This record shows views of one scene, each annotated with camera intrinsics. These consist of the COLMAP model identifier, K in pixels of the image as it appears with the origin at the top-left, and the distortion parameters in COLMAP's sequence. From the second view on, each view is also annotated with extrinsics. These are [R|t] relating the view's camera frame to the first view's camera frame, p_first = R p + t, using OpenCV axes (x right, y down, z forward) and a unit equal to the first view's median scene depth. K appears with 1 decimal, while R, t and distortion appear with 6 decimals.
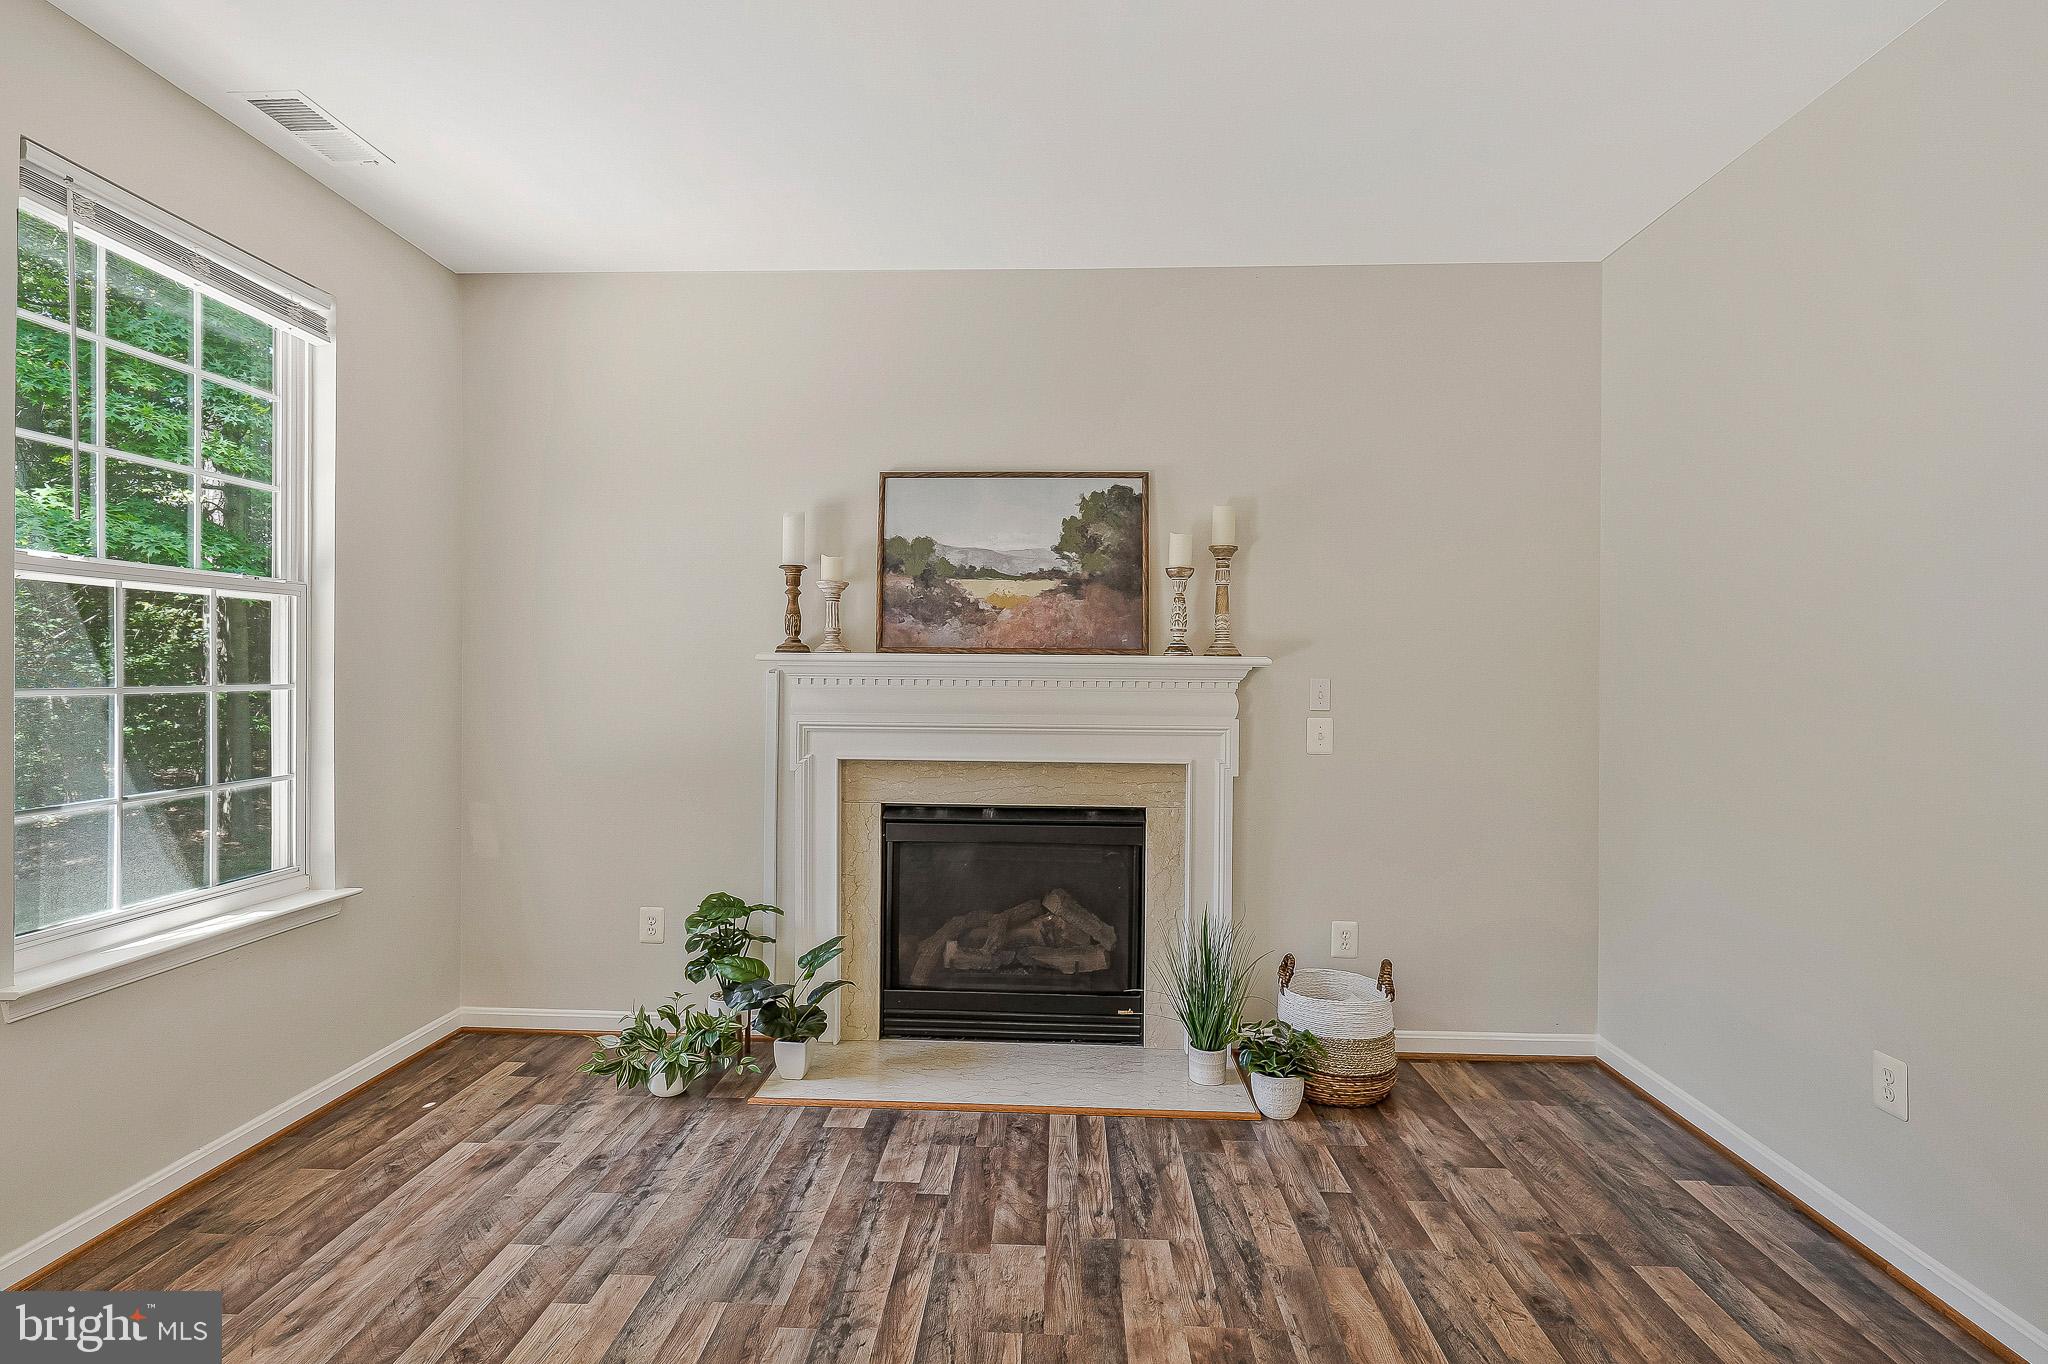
lens RADIAL K [[955.1, 0, 1024.0], [0, 955.1, 682.0], [0, 0, 1]] dist [-0.001373, 0.000099]
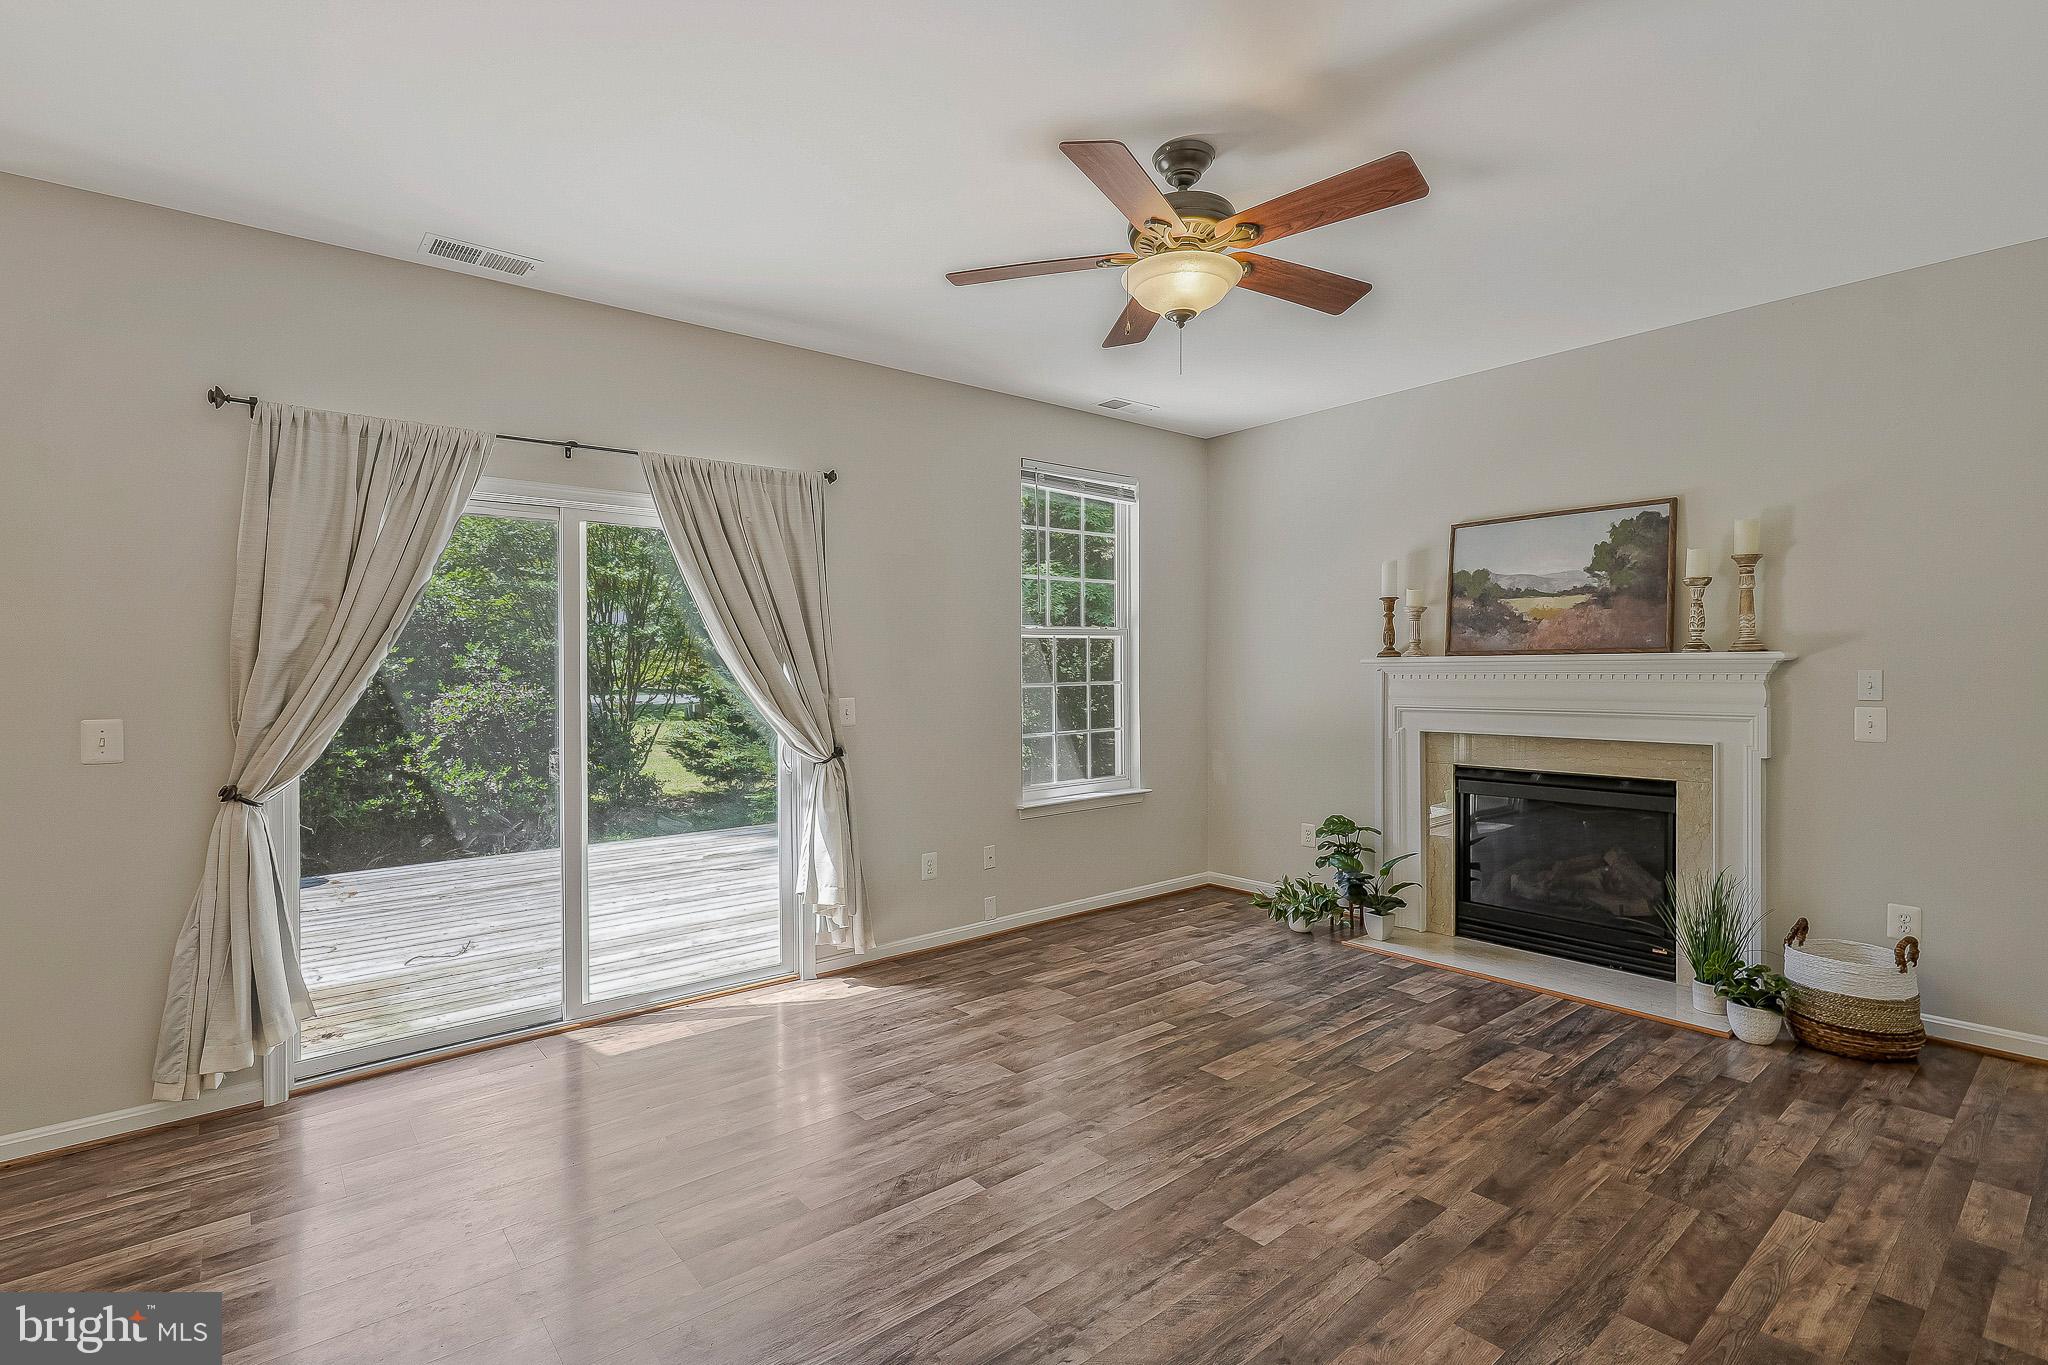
lens RADIAL K [[955.1, 0, 1024.0], [0, 955.1, 682.5], [0, 0, 1]] dist [-0.001373, 0.000099]
pose [[0.672374, -0.005026, -0.740195, 0.470344], [0.008521, 0.999963, 0.000950, 0.001667], [0.740163, -0.006946, 0.672392, -0.399969]]
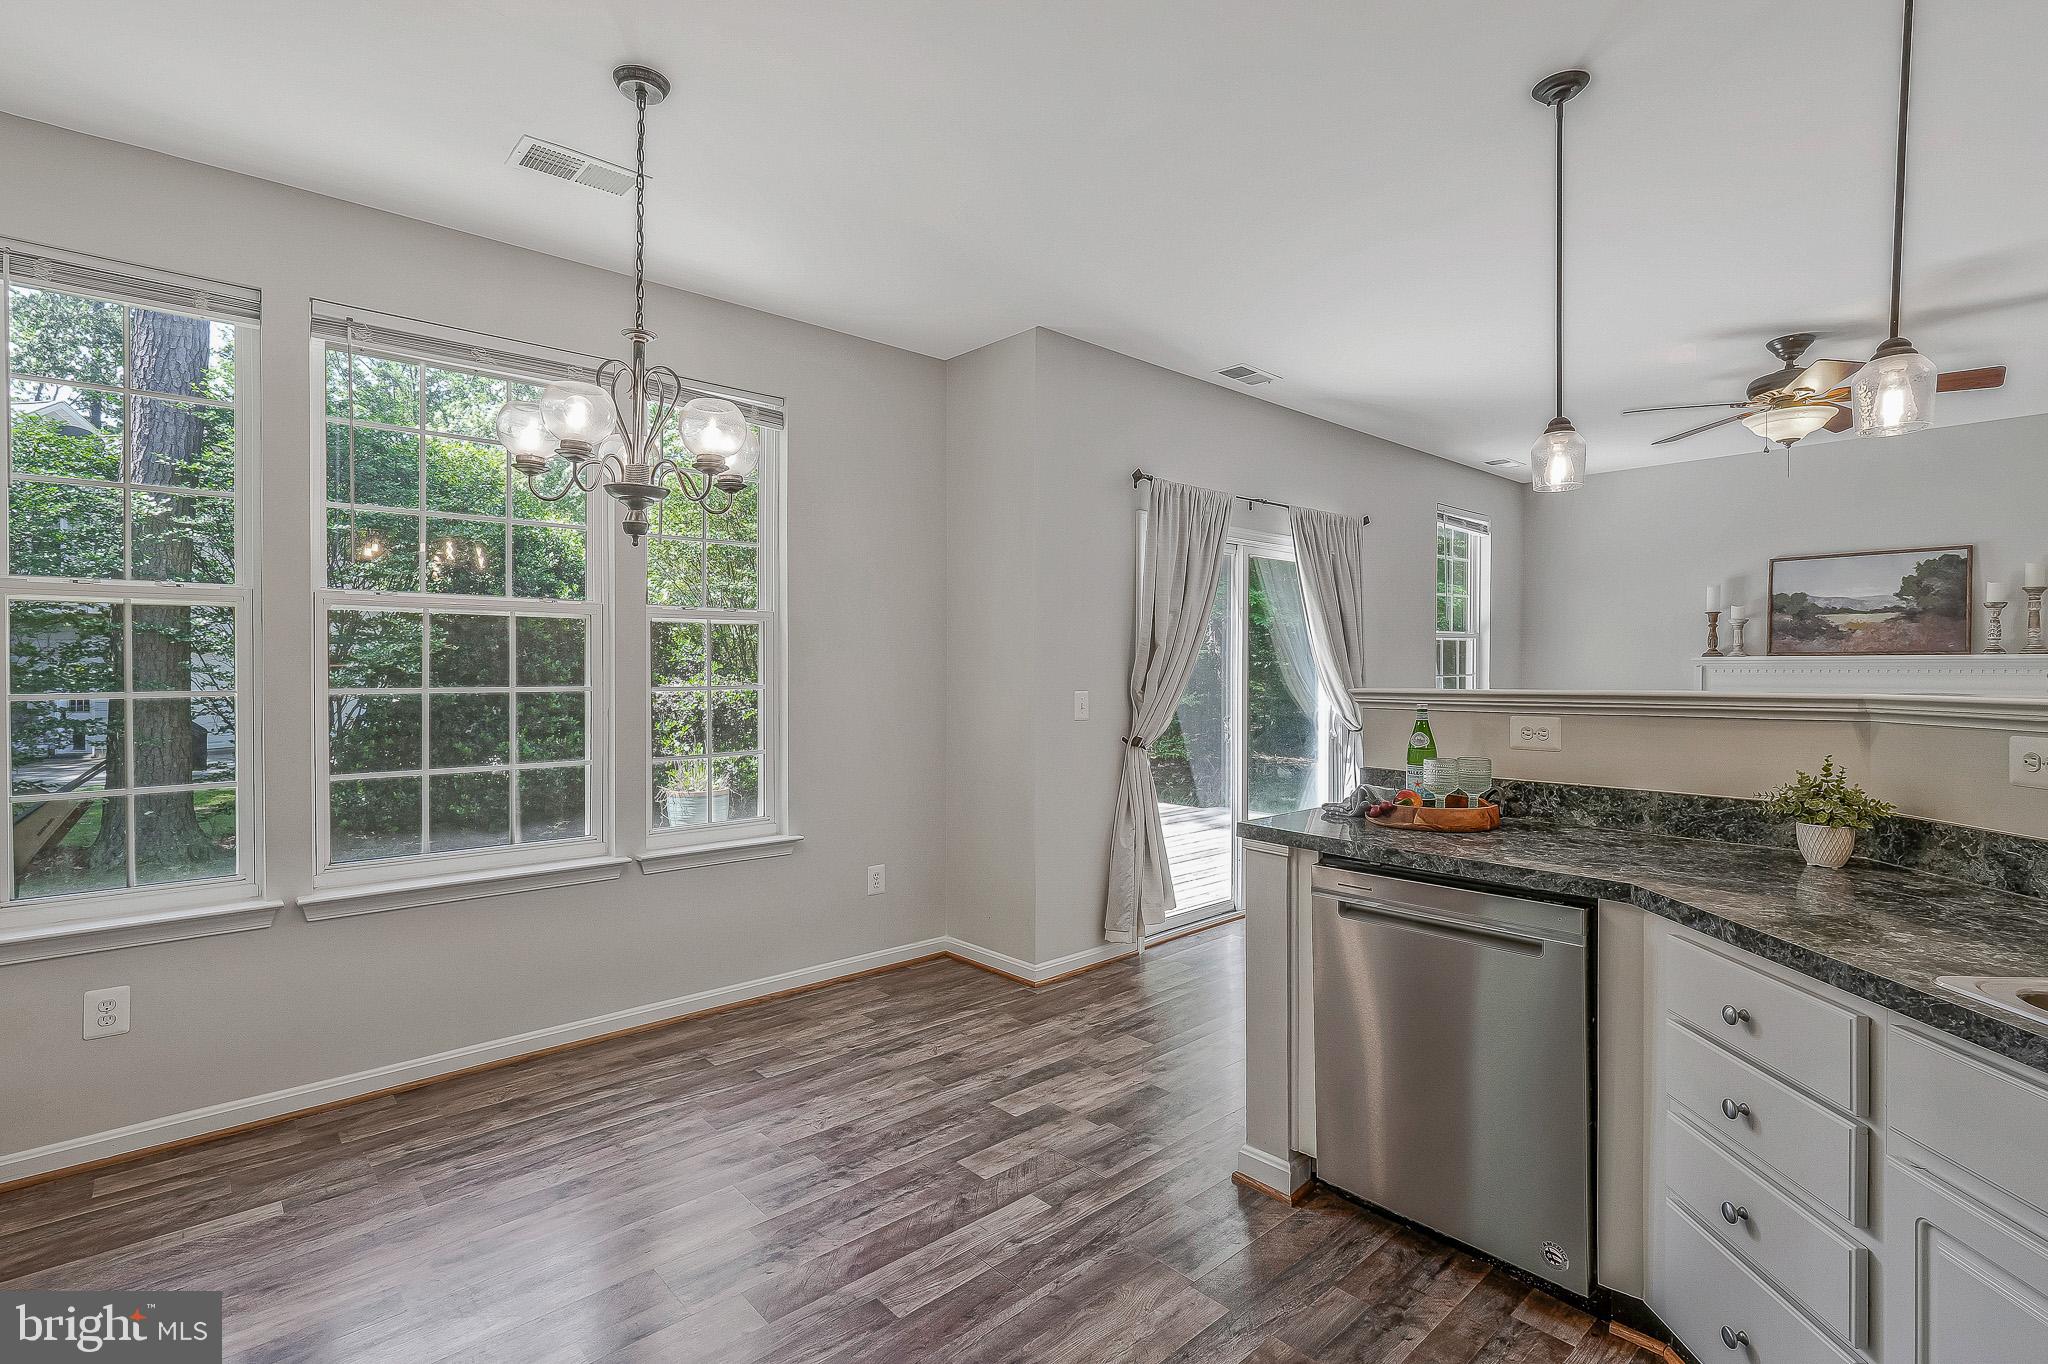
lens RADIAL K [[939.0, 0, 1024.0], [0, 939.0, 682.0], [0, 0, 1]] dist [0.001689, -0.000107]
pose [[0.705981, 0.000772, -0.708230, 0.126661], [0.002451, 0.999991, 0.003533, 0.011355], [0.708226, -0.004231, 0.705973, -1.376689]]
